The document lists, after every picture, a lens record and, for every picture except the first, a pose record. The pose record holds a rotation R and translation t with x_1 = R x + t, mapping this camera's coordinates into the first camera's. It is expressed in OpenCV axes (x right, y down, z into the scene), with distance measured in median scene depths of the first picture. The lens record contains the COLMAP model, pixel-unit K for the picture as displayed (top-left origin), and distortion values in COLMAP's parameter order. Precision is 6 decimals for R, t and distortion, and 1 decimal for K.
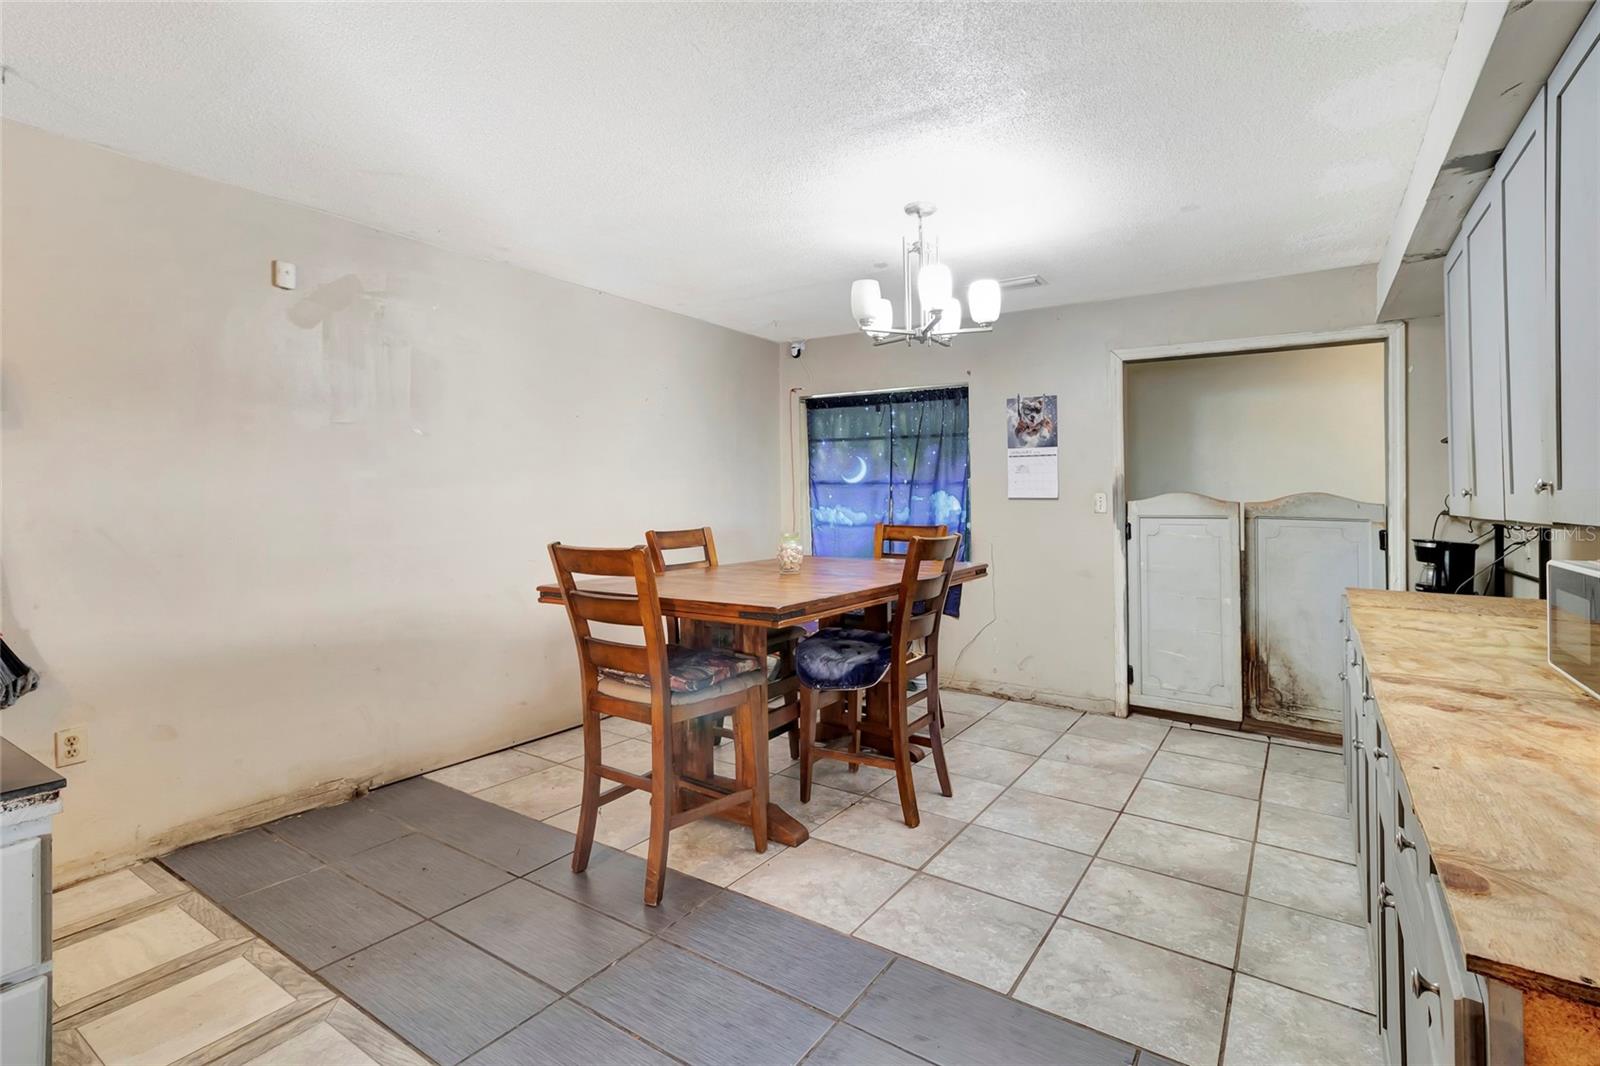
lens RADIAL K [[756.4, 0, 799.5], [0, 756.4, 480.7], [0, 0, 1]] dist [0.001481, 0.000112]
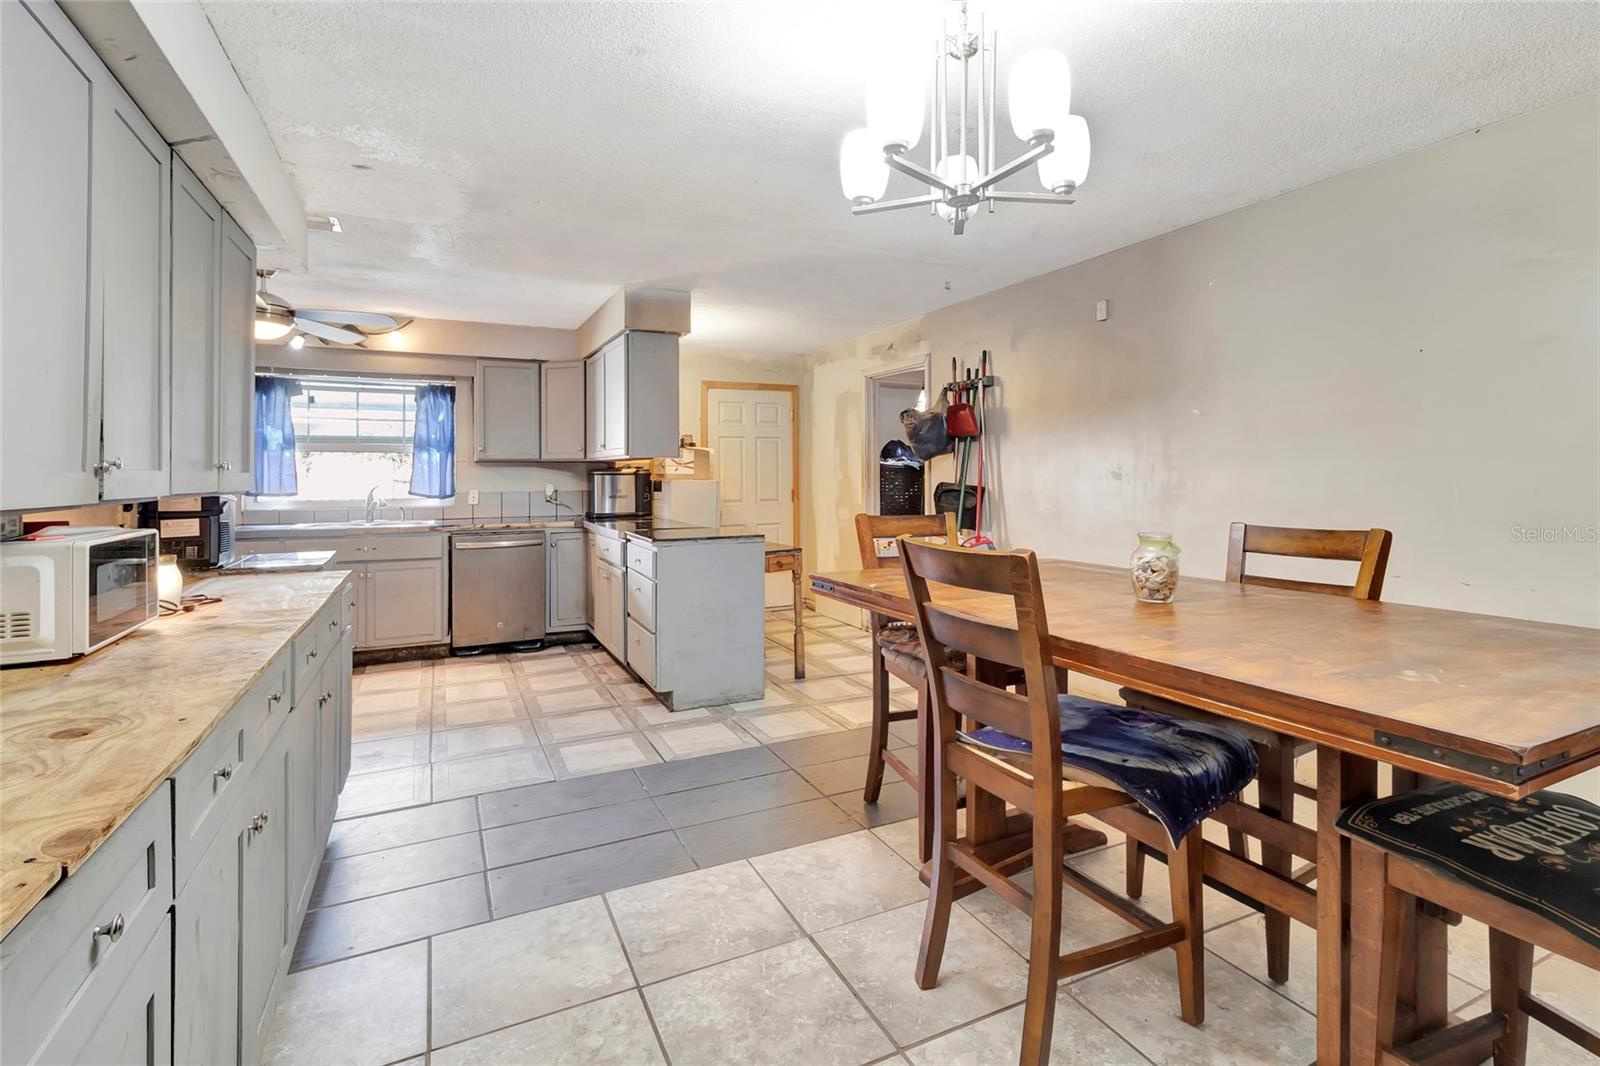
lens RADIAL K [[756.4, 0, 806.5], [0, 756.4, 488.7], [0, 0, 1]] dist [0.001481, 0.000112]
pose [[-0.501167, 0.008895, -0.865305, 0.948503], [0.021729, 0.999761, -0.002307, 0.044053], [0.865078, -0.019958, -0.501240, 1.569006]]
